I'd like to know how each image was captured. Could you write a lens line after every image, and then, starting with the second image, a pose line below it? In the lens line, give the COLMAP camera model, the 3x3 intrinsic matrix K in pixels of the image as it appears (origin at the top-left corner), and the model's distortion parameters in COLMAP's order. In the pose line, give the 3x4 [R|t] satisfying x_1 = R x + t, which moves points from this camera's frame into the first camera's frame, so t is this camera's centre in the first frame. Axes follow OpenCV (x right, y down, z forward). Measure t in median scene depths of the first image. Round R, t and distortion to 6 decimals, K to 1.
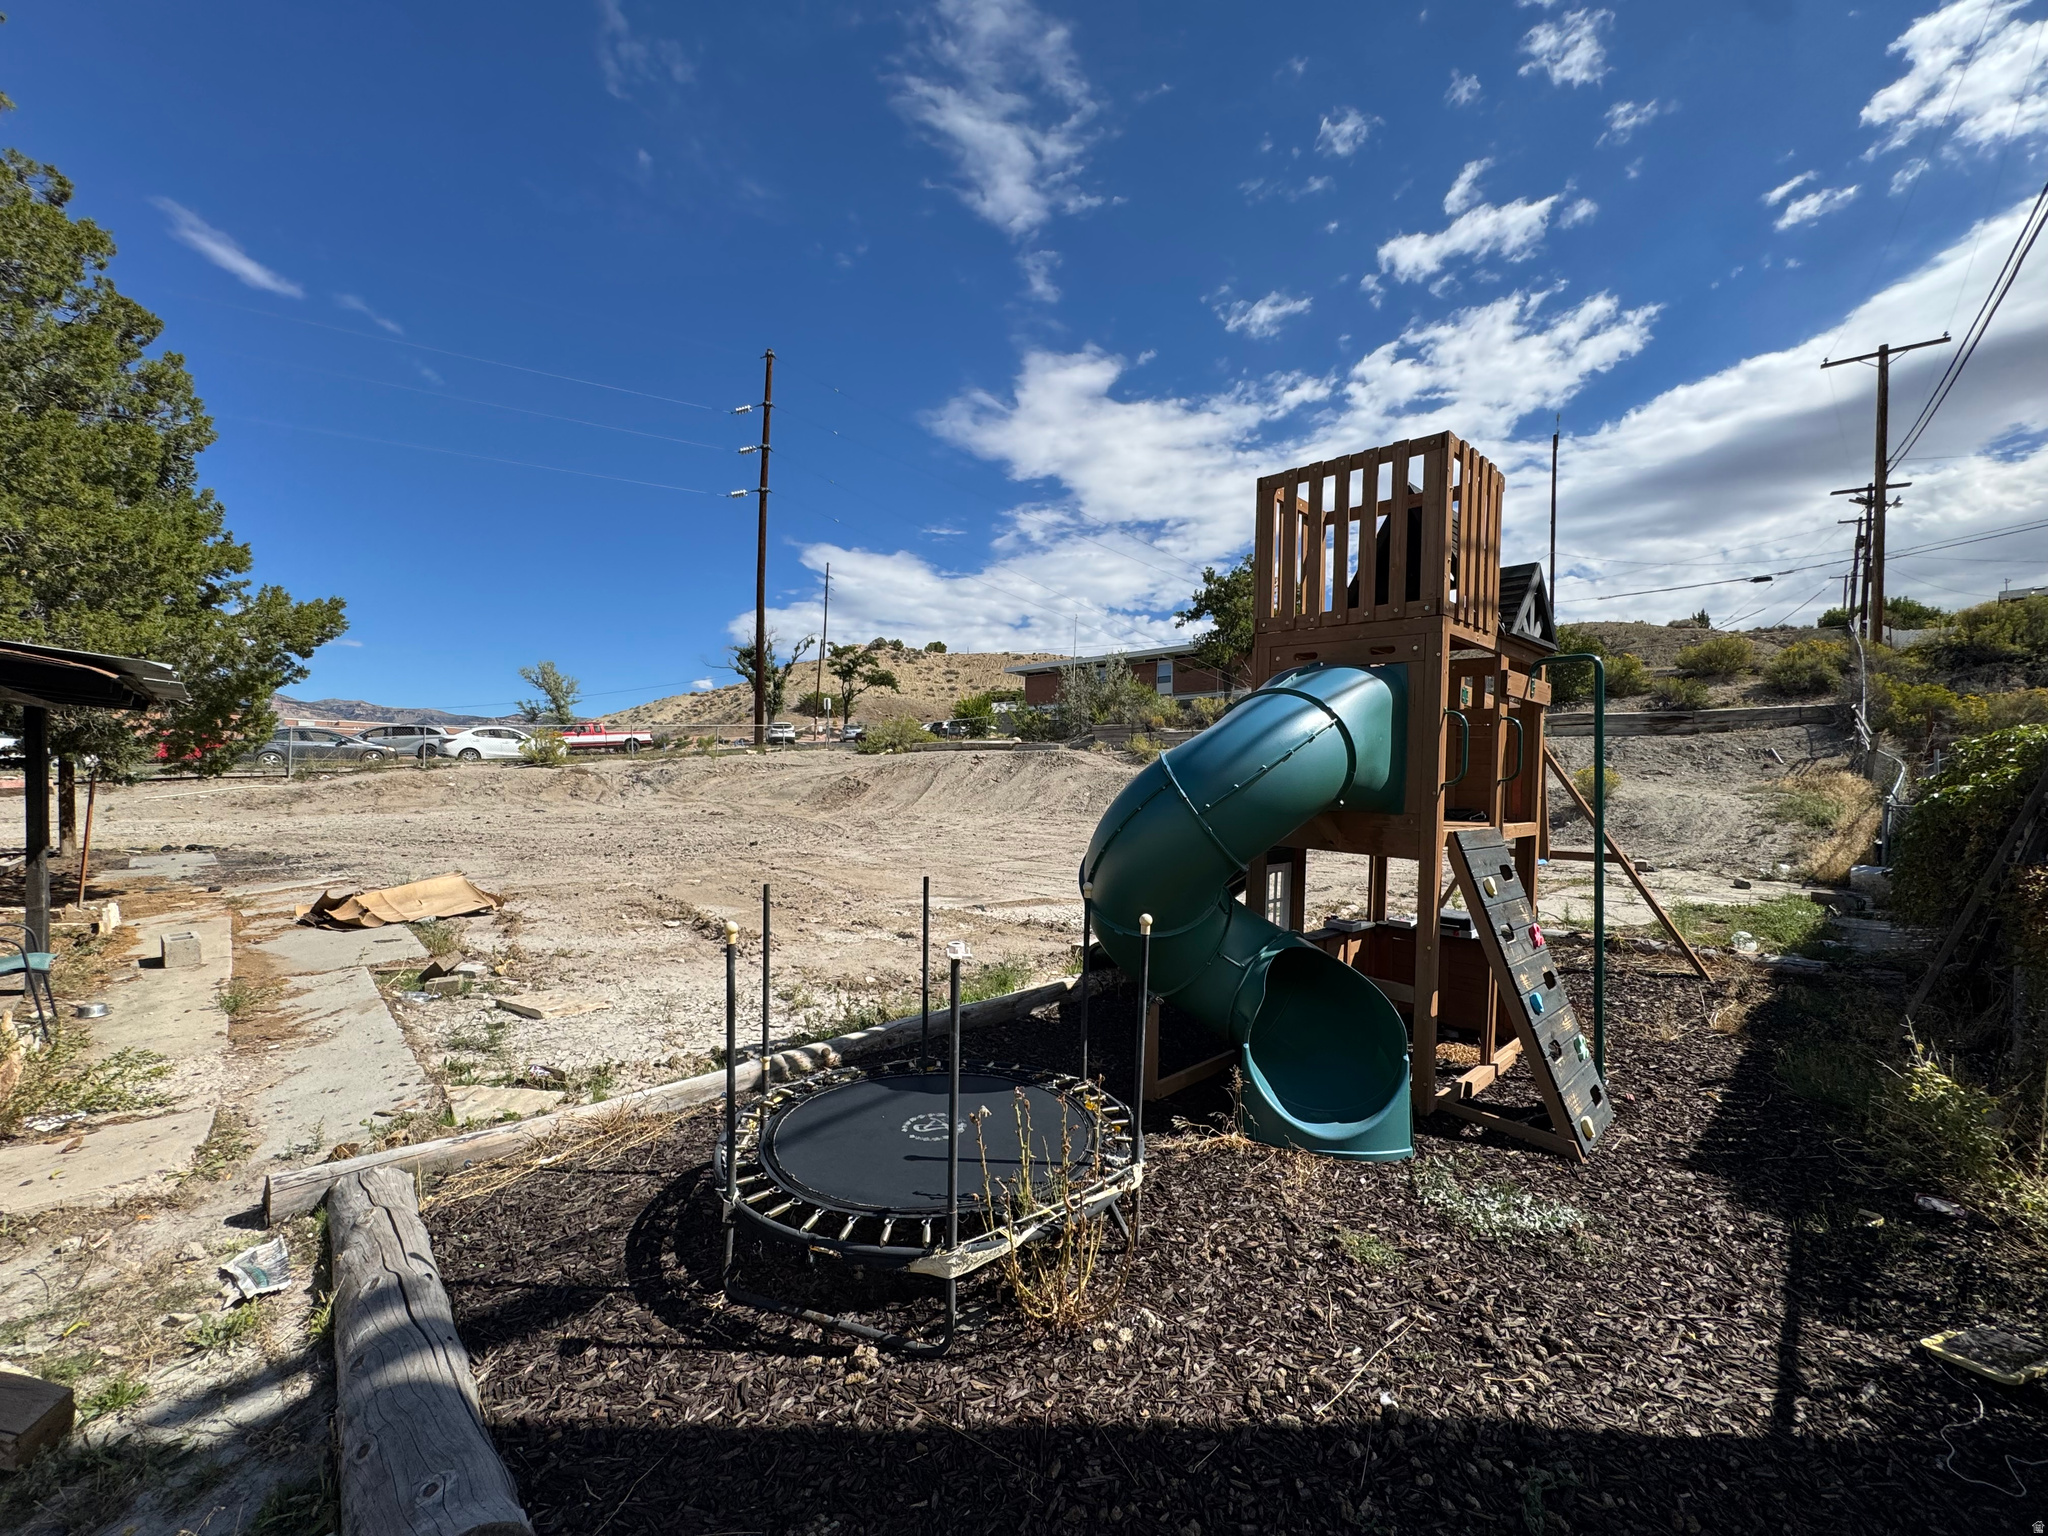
lens RADIAL K [[815.7, 0, 1027.8], [0, 815.7, 763.8], [0, 0, 1]] dist [0.002184, -0.000031]
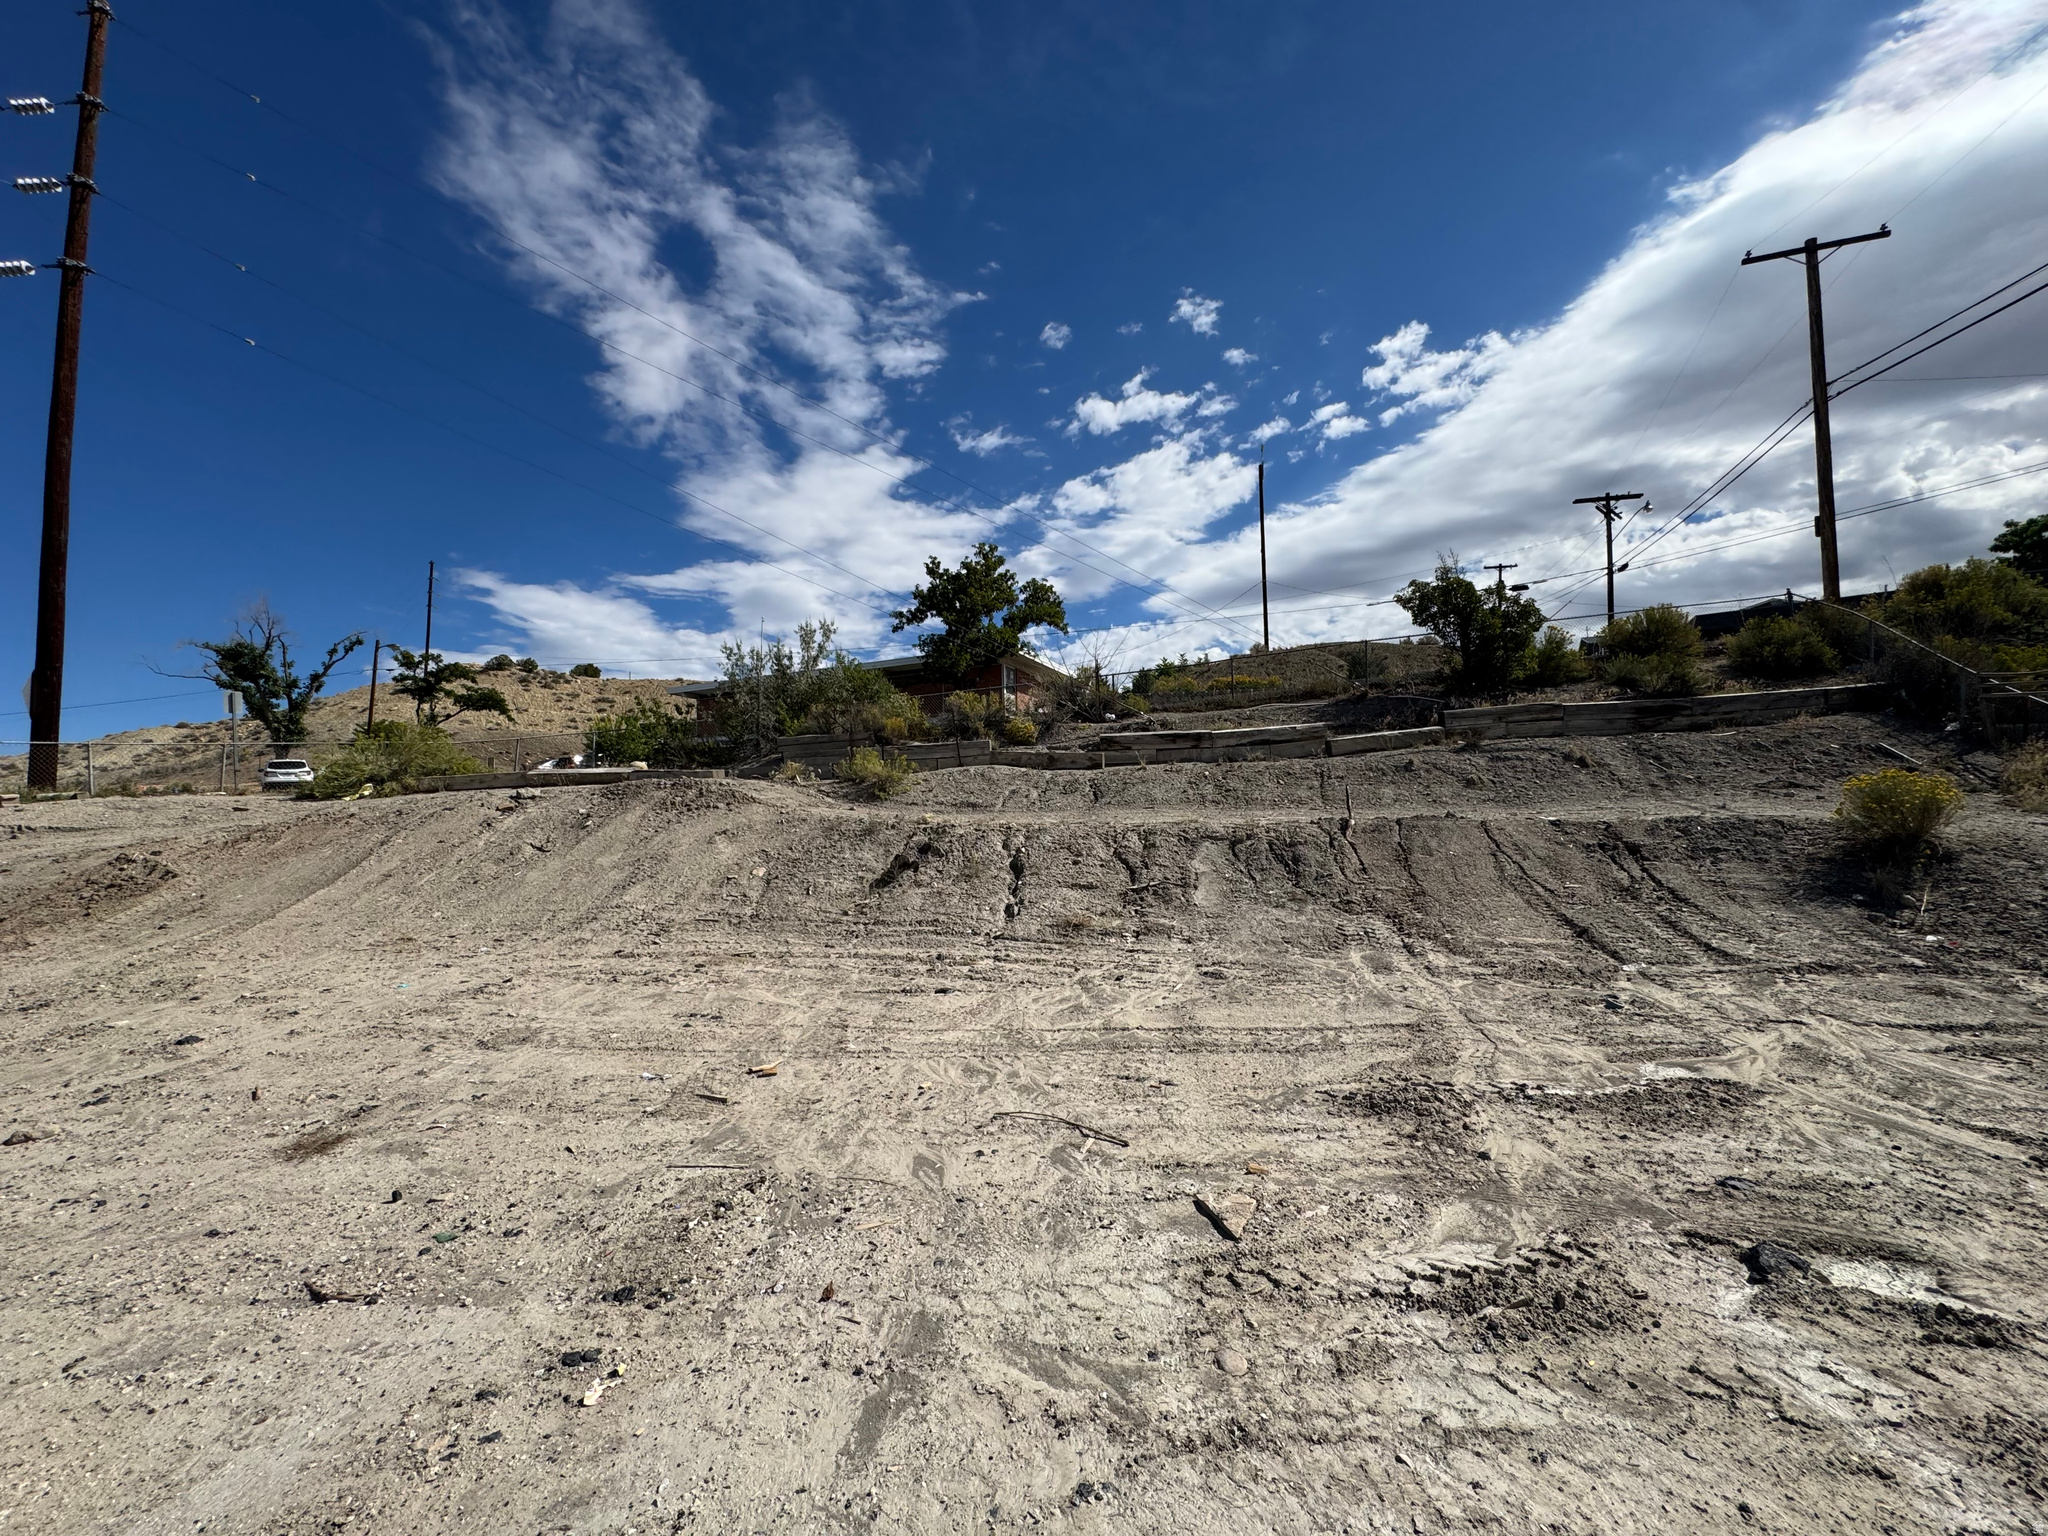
lens RADIAL K [[815.7, 0, 1027.8], [0, 815.7, 763.8], [0, 0, 1]] dist [0.002184, -0.000031]
pose [[0.934760, -0.013566, 0.355021, 0.022156], [0.031901, 0.998439, -0.045842, 0.001859], [-0.353845, 0.054177, 0.933734, 0.228210]]
